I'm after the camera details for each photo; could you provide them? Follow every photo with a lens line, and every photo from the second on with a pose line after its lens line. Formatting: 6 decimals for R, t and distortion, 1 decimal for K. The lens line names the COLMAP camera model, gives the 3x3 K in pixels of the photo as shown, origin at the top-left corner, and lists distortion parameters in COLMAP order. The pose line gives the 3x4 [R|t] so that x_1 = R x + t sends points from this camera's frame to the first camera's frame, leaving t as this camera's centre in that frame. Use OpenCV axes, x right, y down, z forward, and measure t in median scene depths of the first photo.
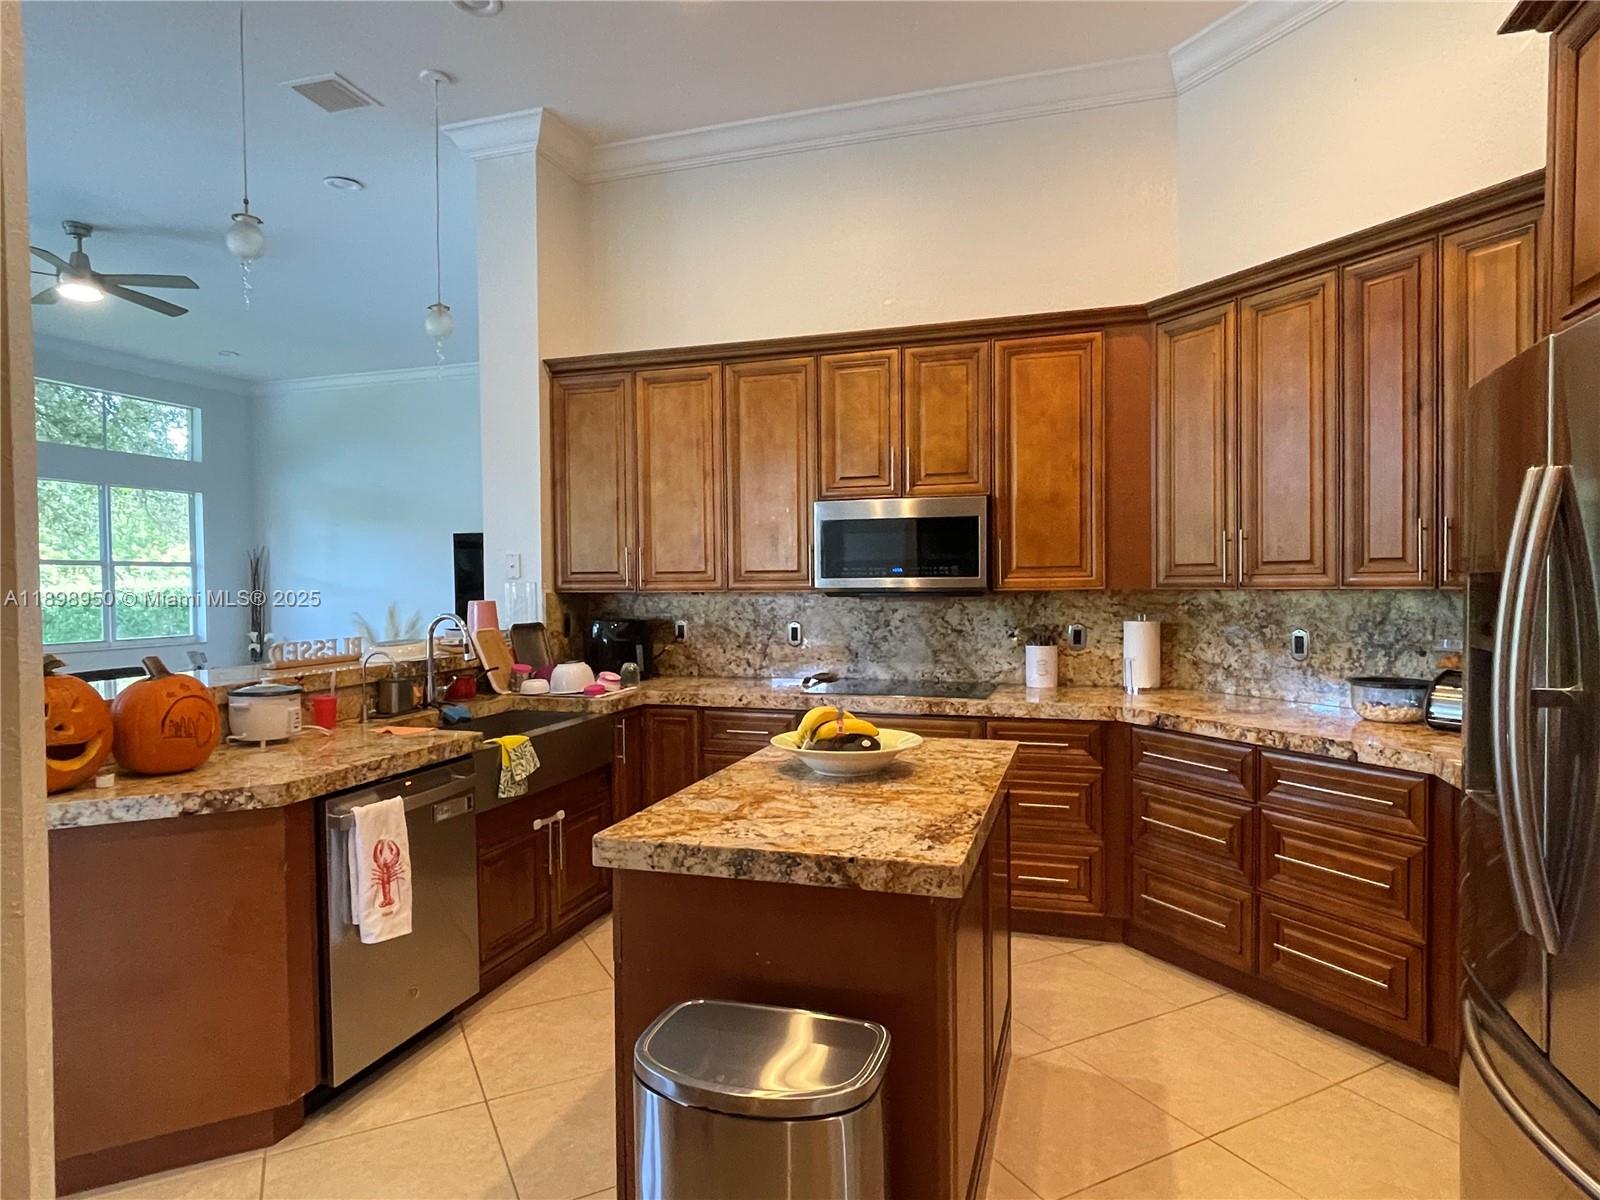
lens RADIAL K [[926.8, 0, 798.6], [0, 926.8, 598.3], [0, 0, 1]] dist [0.000046, -0.000725]
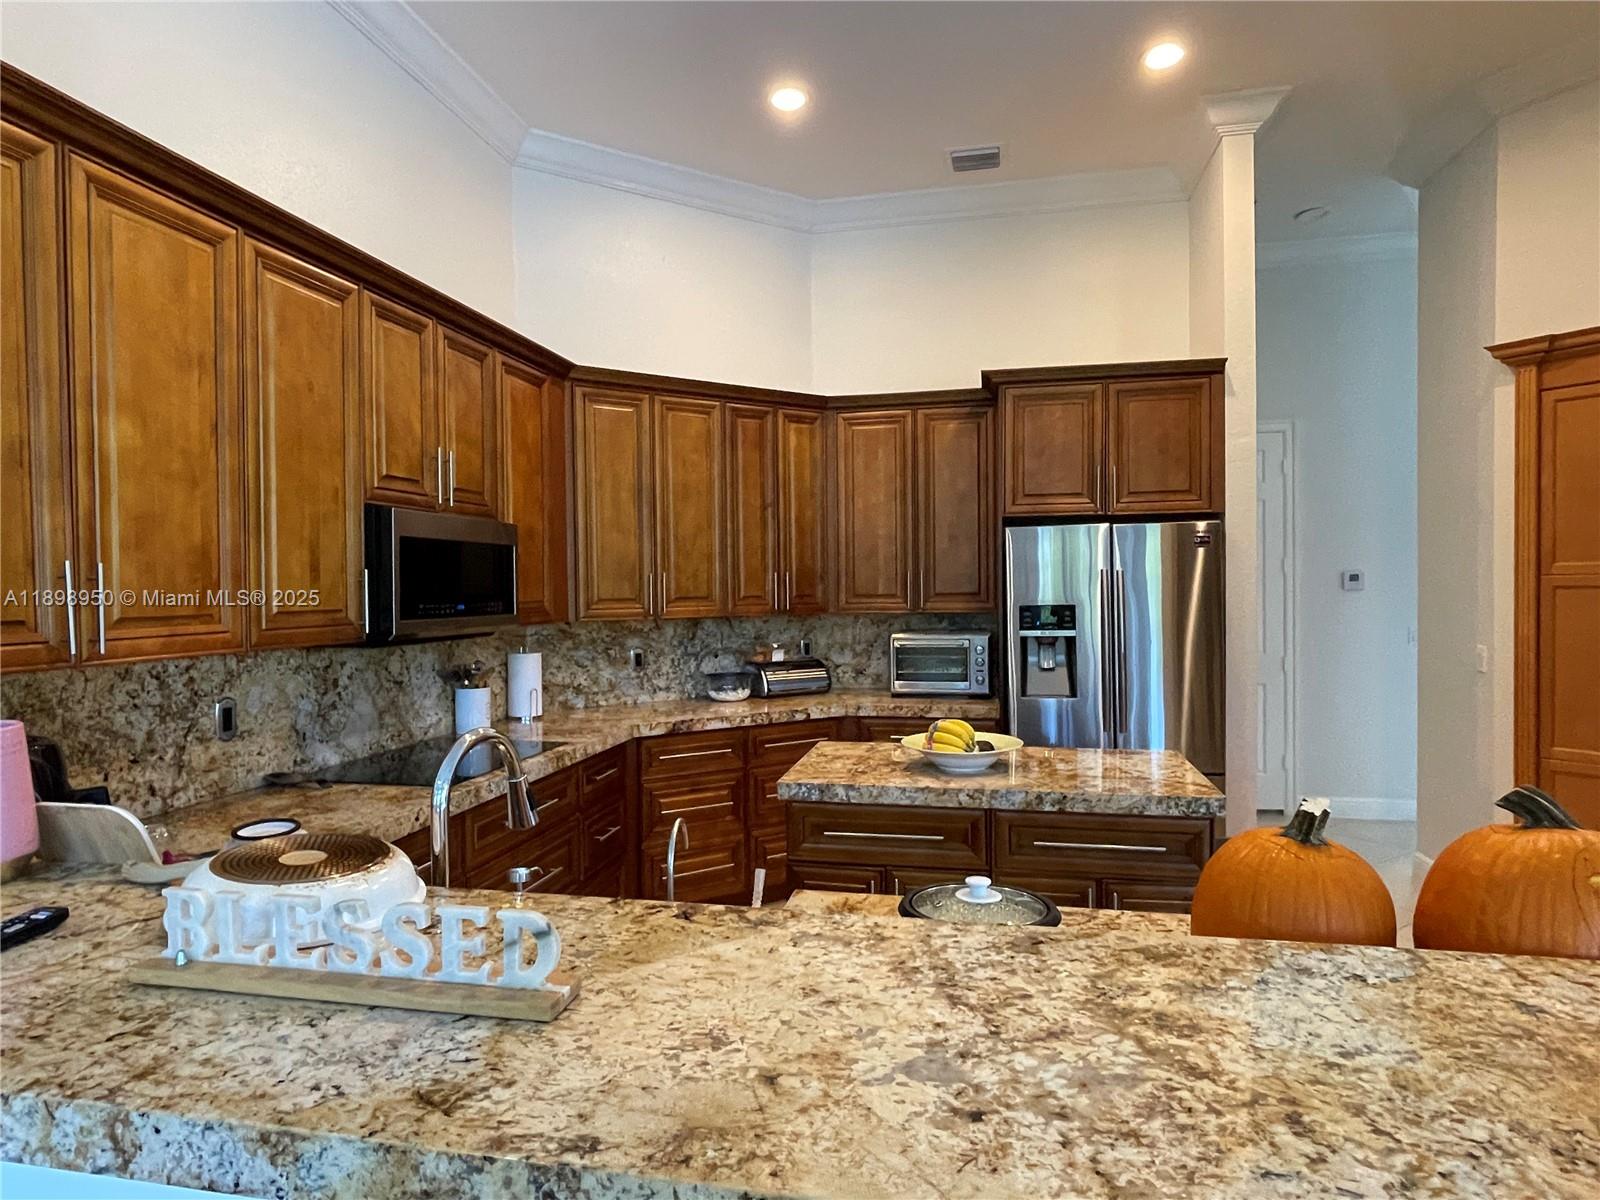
lens RADIAL K [[926.8, 0, 798.9], [0, 926.8, 597.9], [0, 0, 1]] dist [0.000046, -0.000725]
pose [[-0.105444, -0.003131, 0.994420, -0.646705], [0.028474, 0.999576, 0.006166, -0.032408], [-0.994018, 0.028965, -0.105310, 0.733580]]
